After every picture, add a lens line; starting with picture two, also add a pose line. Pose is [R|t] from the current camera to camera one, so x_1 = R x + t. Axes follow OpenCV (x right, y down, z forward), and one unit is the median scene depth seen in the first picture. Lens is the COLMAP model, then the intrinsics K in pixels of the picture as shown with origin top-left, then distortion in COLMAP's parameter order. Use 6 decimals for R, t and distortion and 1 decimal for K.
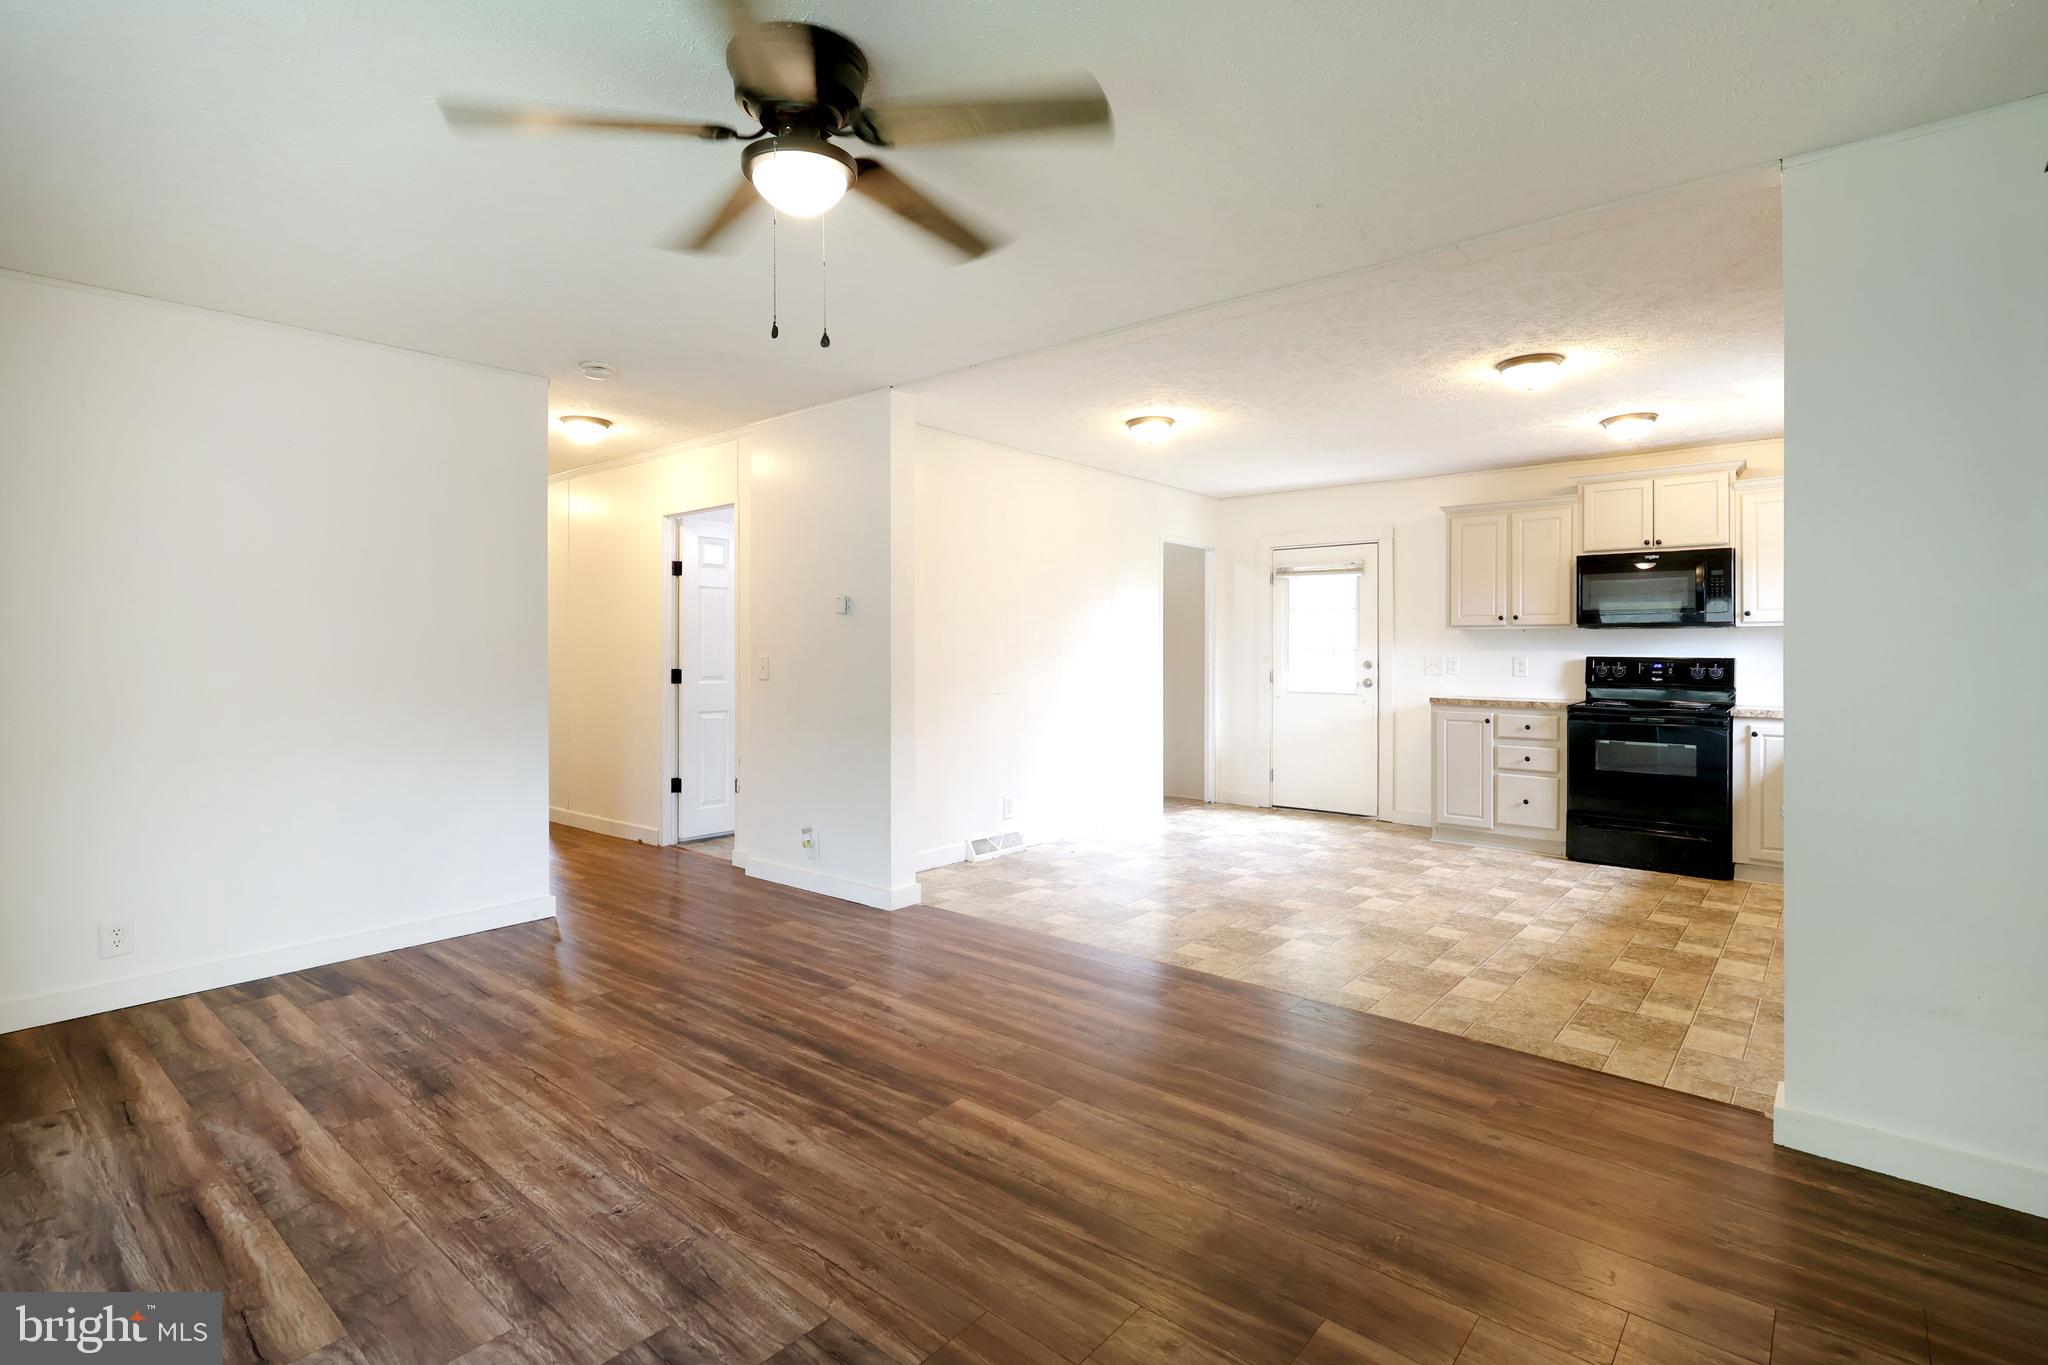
lens RADIAL K [[970.9, 0, 1012.8], [0, 970.9, 648.2], [0, 0, 1]] dist [0.001463, 0.000947]
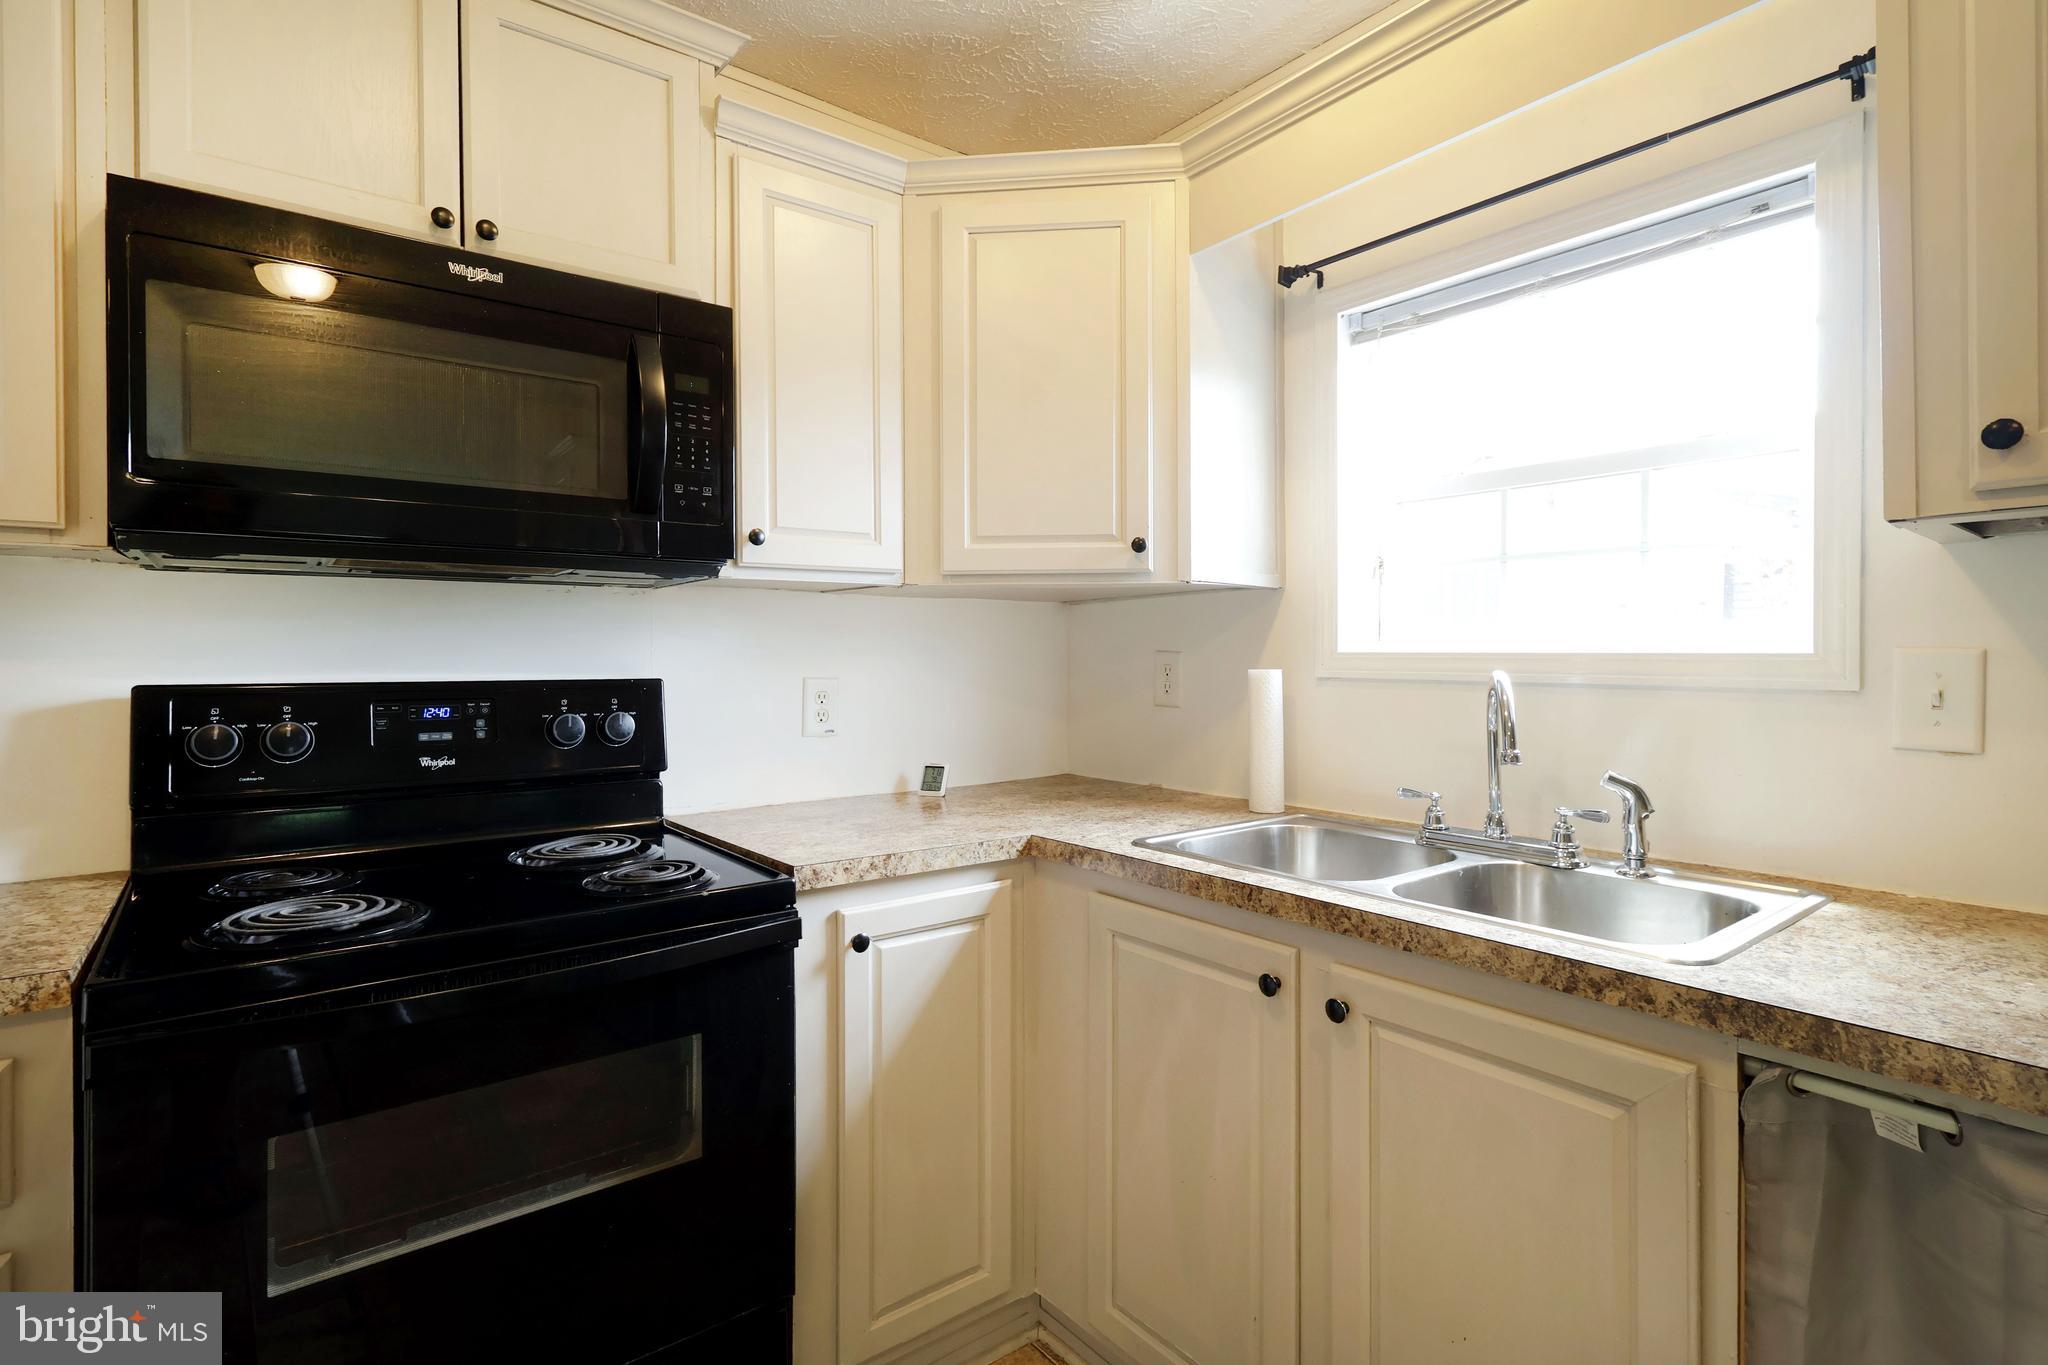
lens RADIAL K [[970.9, 0, 1015.5], [0, 970.9, 665.8], [0, 0, 1]] dist [0.001463, 0.000947]
pose [[0.202026, -0.016814, 0.979236, 0.450633], [0.000748, 0.999855, 0.017013, 0.000195], [-0.979380, -0.002705, 0.202009, 0.826278]]
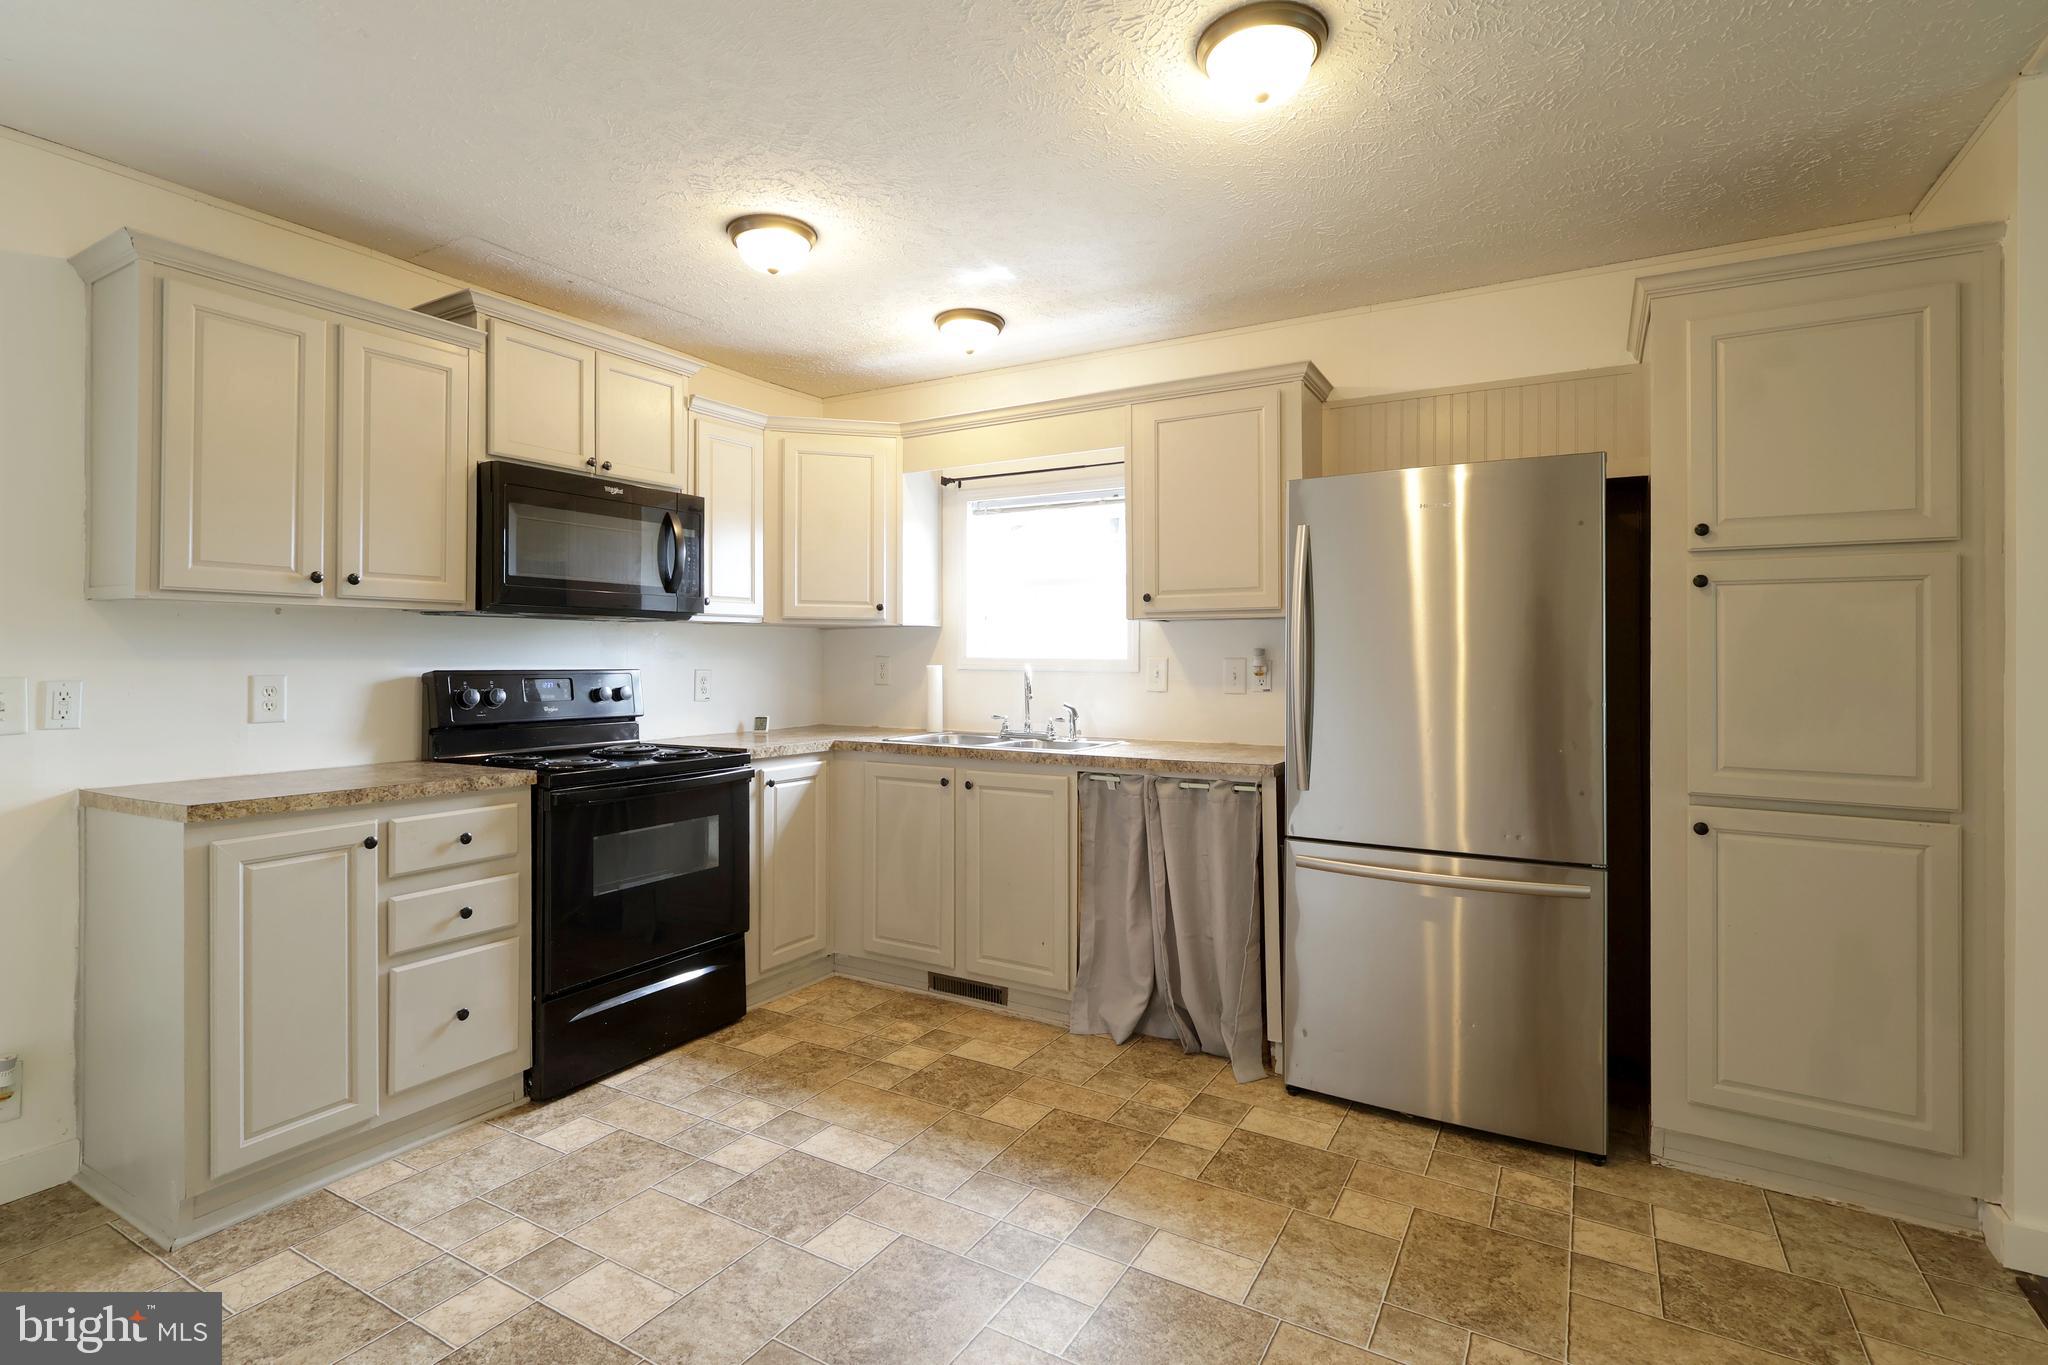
lens RADIAL K [[970.9, 0, 1008.1], [0, 970.9, 650.1], [0, 0, 1]] dist [0.001463, 0.000947]
pose [[-0.170153, 0.002616, 0.985414, 0.071223], [-0.006830, 0.999969, -0.003834, -0.001757], [-0.985394, -0.007383, -0.170130, 0.879576]]
